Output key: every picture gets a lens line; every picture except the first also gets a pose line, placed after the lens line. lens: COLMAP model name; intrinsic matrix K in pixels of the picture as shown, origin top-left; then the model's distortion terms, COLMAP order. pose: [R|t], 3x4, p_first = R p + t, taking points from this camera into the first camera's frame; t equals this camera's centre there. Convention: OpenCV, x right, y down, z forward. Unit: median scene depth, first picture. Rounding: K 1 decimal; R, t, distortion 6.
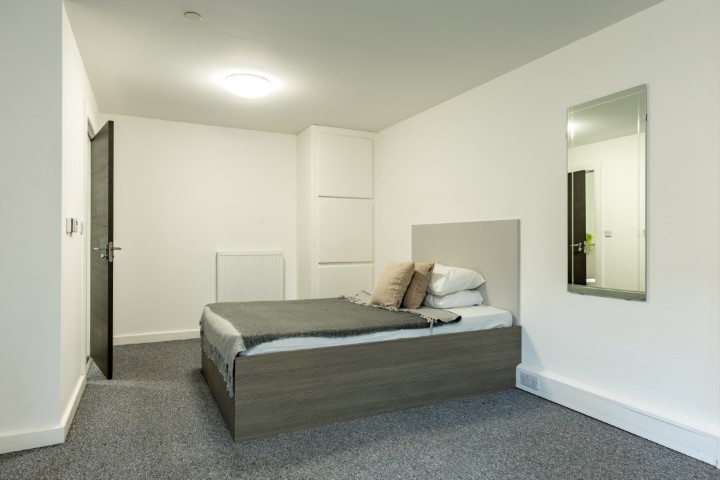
lens RADIAL K [[435.5, 0, 368.3], [0, 435.5, 240.3], [0, 0, 1]] dist [0.001604, 0.004916]
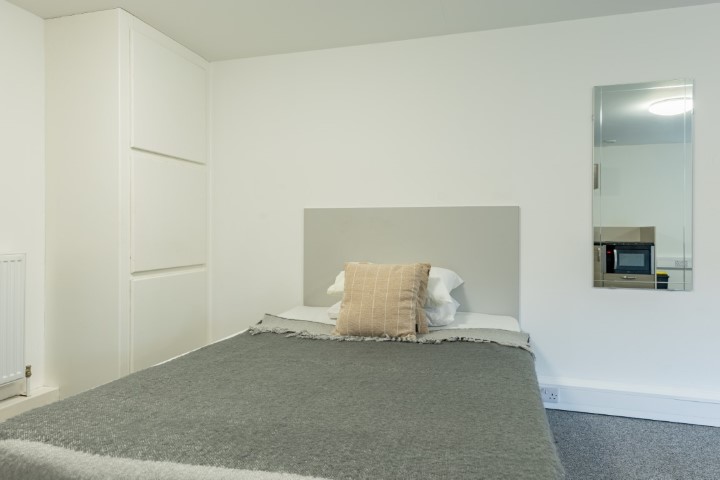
lens RADIAL K [[432.2, 0, 363.7], [0, 432.2, 238.1], [0, 0, 1]] dist [0.015304, -0.000243]
pose [[0.685784, -0.012967, 0.727690, -0.470007], [-0.002821, 0.999786, 0.020474, -0.003997], [-0.727800, -0.016094, 0.685601, 0.635095]]
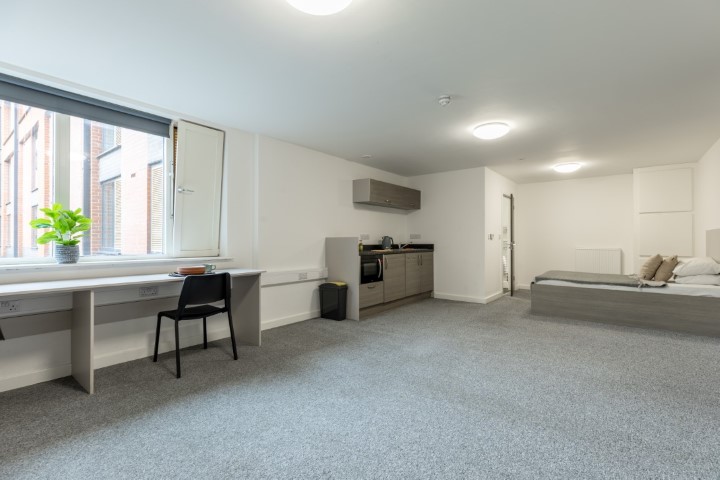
lens RADIAL K [[349.0, 0, 374.4], [0, 349.0, 235.3], [0, 0, 1]] dist [0.027972, -0.002896]
pose [[0.453149, -0.016413, -0.891284, 0.879428], [0.004696, 0.999861, -0.016025, -0.006960], [0.891423, 0.003076, 0.453162, -0.644157]]
